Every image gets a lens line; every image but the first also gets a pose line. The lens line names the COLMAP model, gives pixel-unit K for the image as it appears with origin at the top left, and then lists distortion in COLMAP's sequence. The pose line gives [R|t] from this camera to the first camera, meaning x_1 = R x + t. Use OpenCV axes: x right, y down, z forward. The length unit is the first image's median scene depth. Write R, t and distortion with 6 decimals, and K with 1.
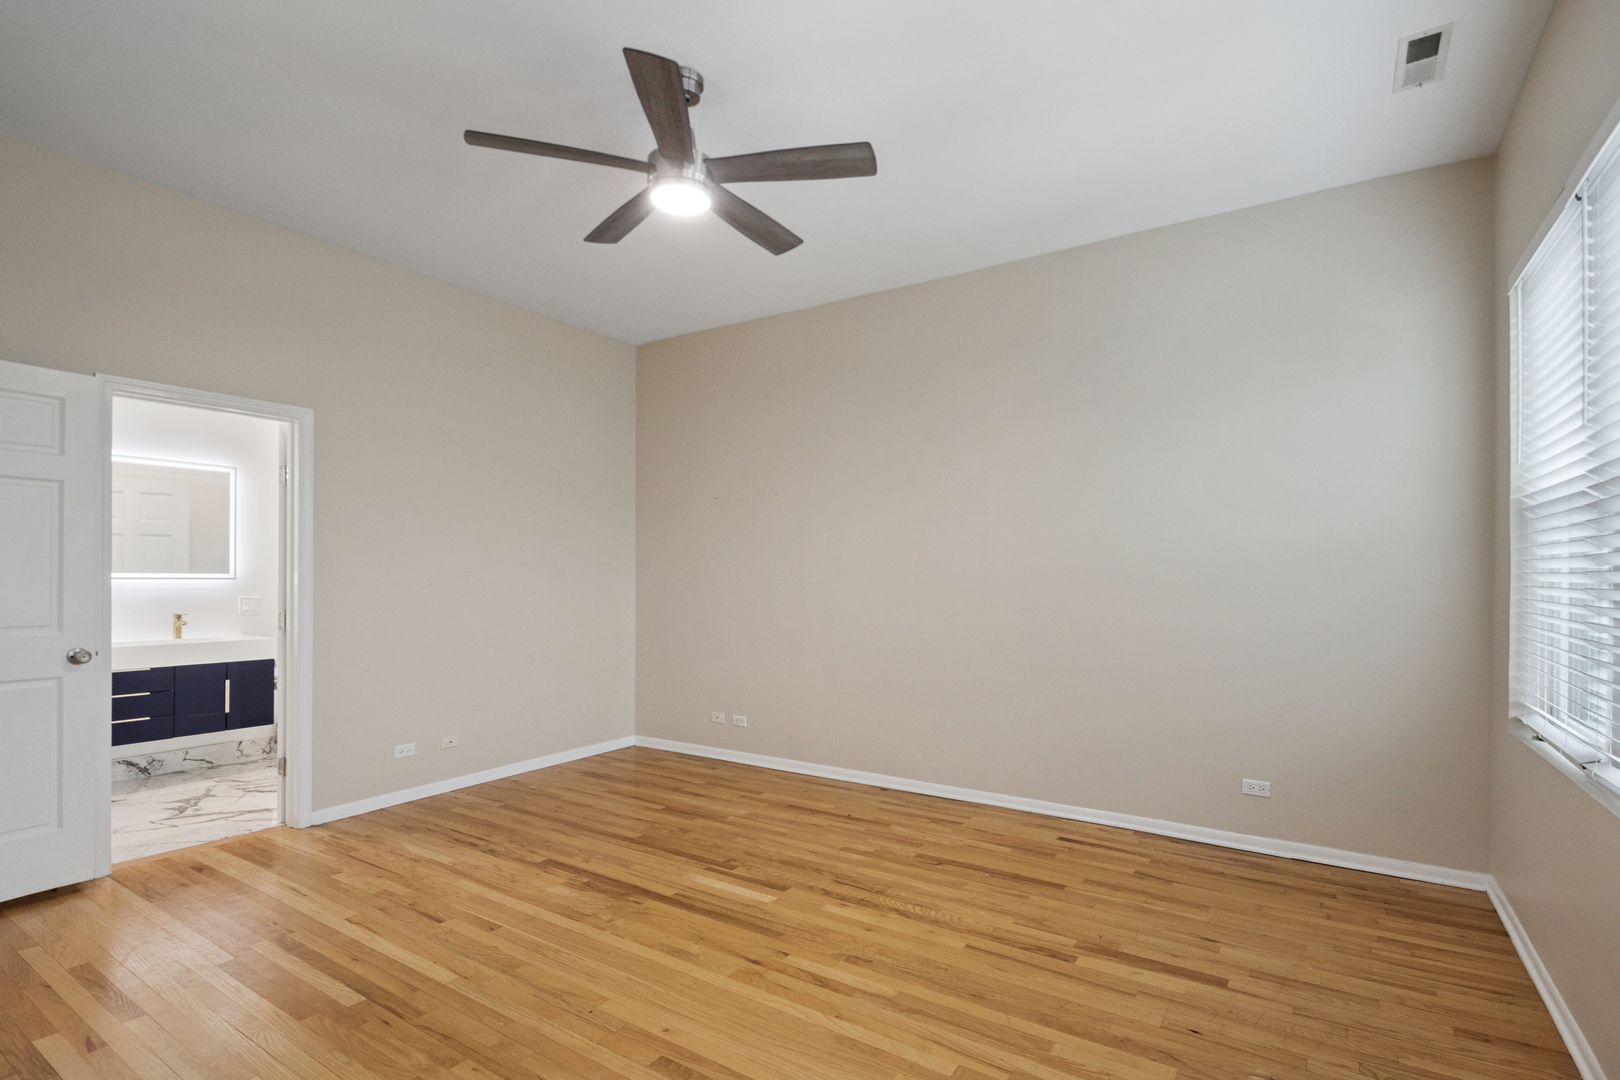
lens RADIAL K [[765.5, 0, 817.0], [0, 765.5, 563.2], [0, 0, 1]] dist [0.012389, -0.017173]
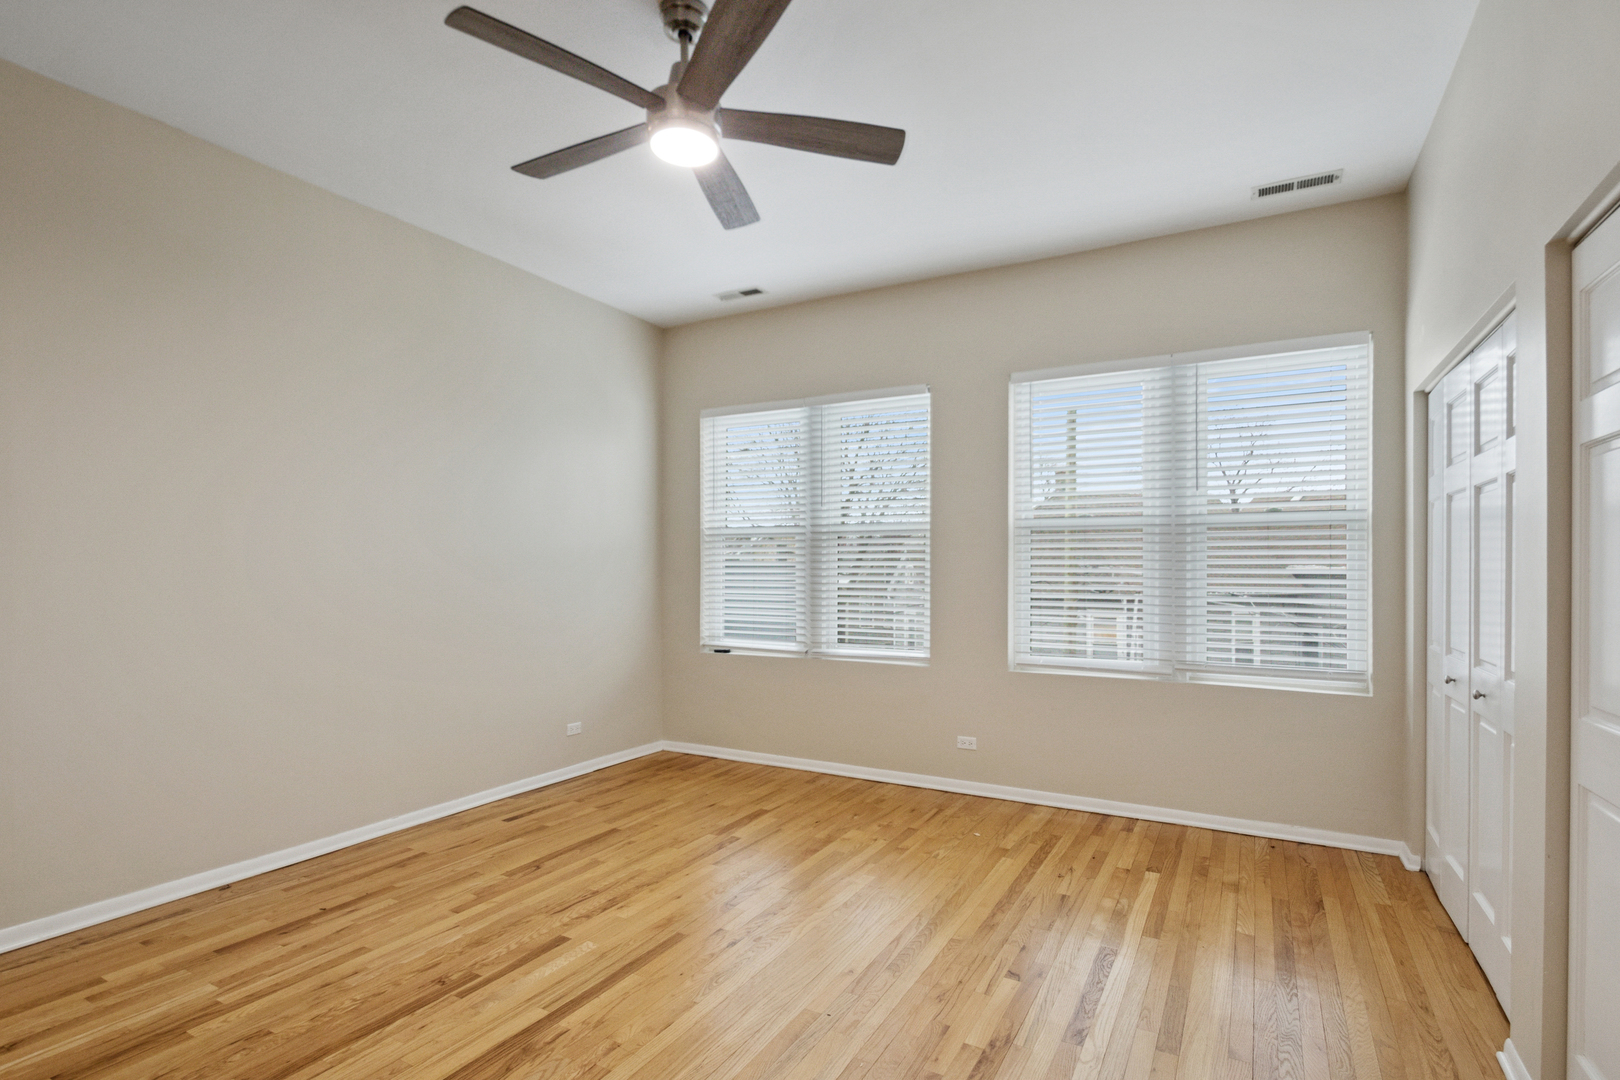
lens RADIAL K [[765.5, 0, 817.0], [0, 765.5, 563.2], [0, 0, 1]] dist [0.012389, -0.017173]
pose [[-0.057092, 0.001154, 0.998368, -0.864374], [-0.017197, 0.999850, -0.002139, -0.000451], [-0.998221, -0.017292, -0.057064, 0.725647]]
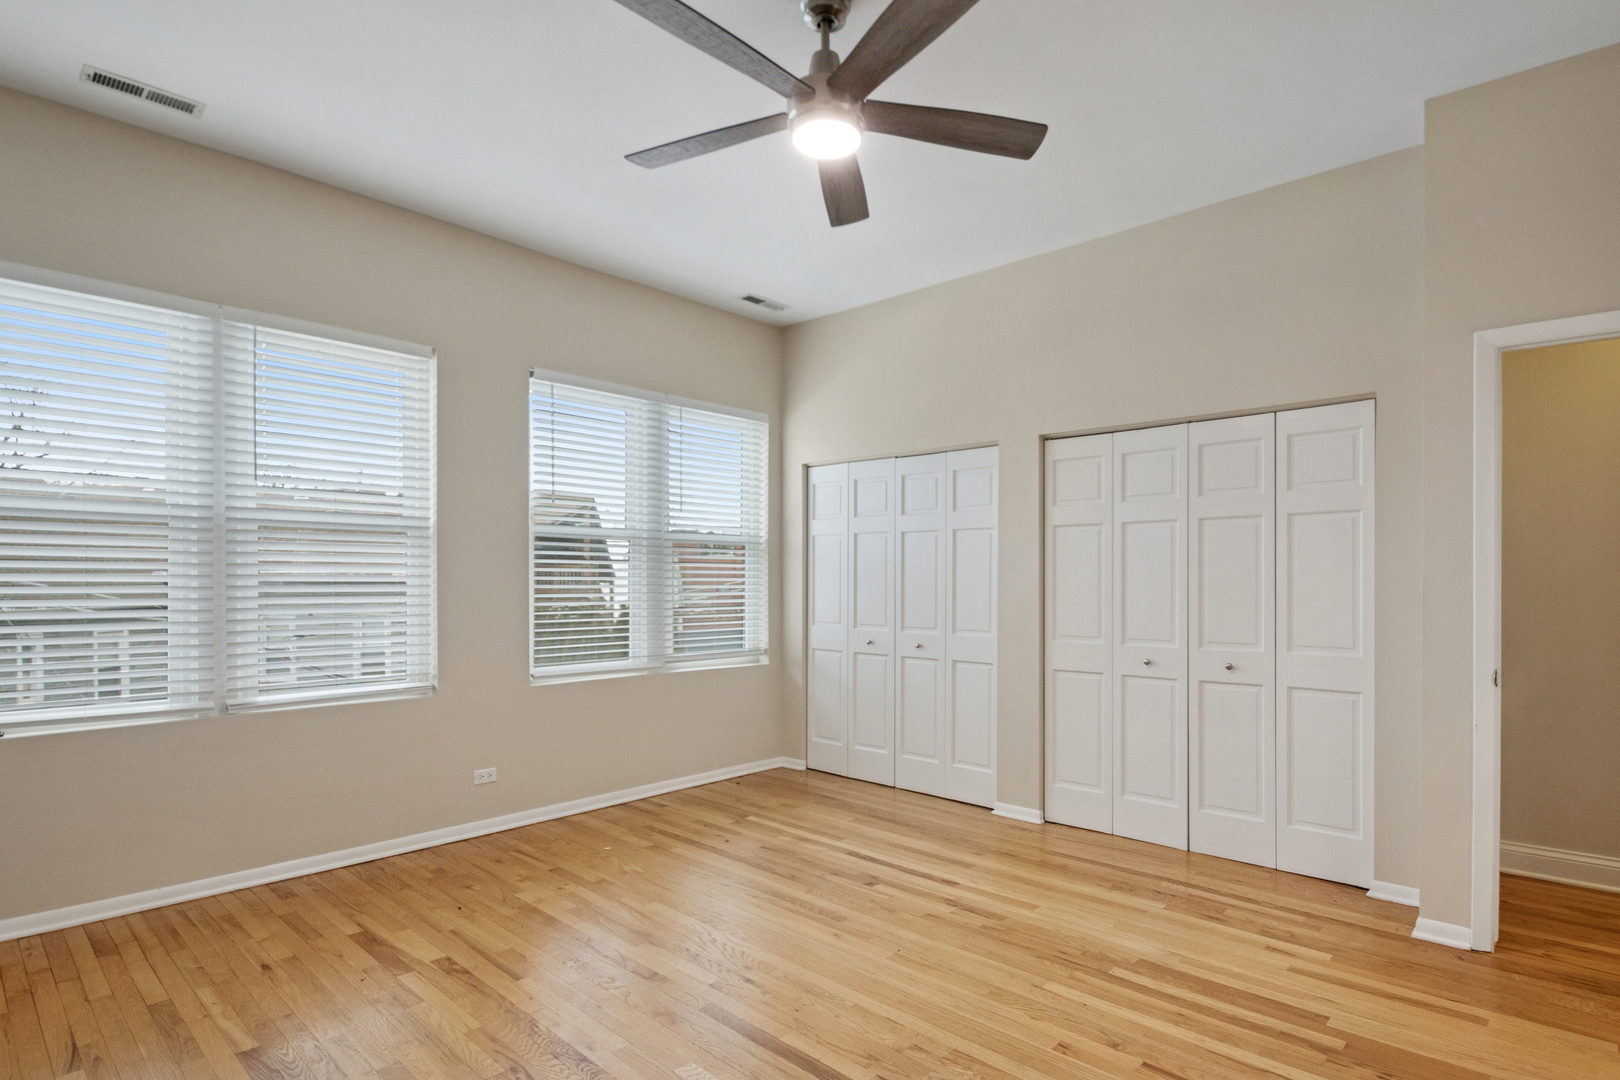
lens RADIAL K [[824.5, 0, 834.0], [0, 824.5, 566.0], [0, 0, 1]] dist [0.001902, -0.014419]
pose [[-0.981993, -0.004061, 0.188874, -0.290905], [-0.010242, 0.999443, -0.031761, 0.022013], [-0.188640, -0.033124, -0.981488, 1.531108]]
